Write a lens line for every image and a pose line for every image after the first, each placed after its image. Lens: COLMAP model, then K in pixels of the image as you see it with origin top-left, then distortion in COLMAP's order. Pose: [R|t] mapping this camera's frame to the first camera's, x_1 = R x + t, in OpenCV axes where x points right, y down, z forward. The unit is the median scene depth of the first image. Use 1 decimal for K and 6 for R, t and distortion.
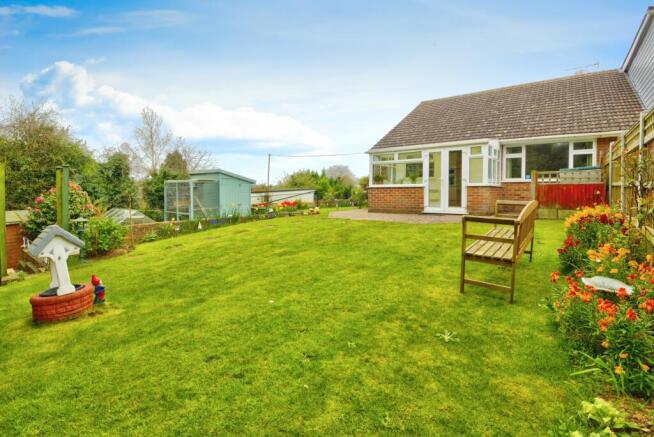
lens RADIAL K [[297.9, 0, 327.6], [0, 297.9, 212.3], [0, 0, 1]] dist [-0.001635, -0.000174]
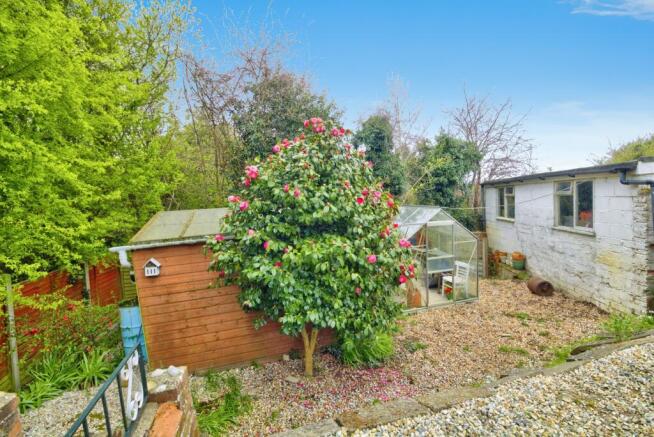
lens RADIAL K [[297.9, 0, 327.6], [0, 297.9, 212.3], [0, 0, 1]] dist [-0.001635, -0.000174]
pose [[0.790368, 0.006822, -0.612594, -1.244464], [-0.009749, 0.999951, -0.001442, 0.002333], [0.612555, 0.007112, 0.790396, 1.407574]]
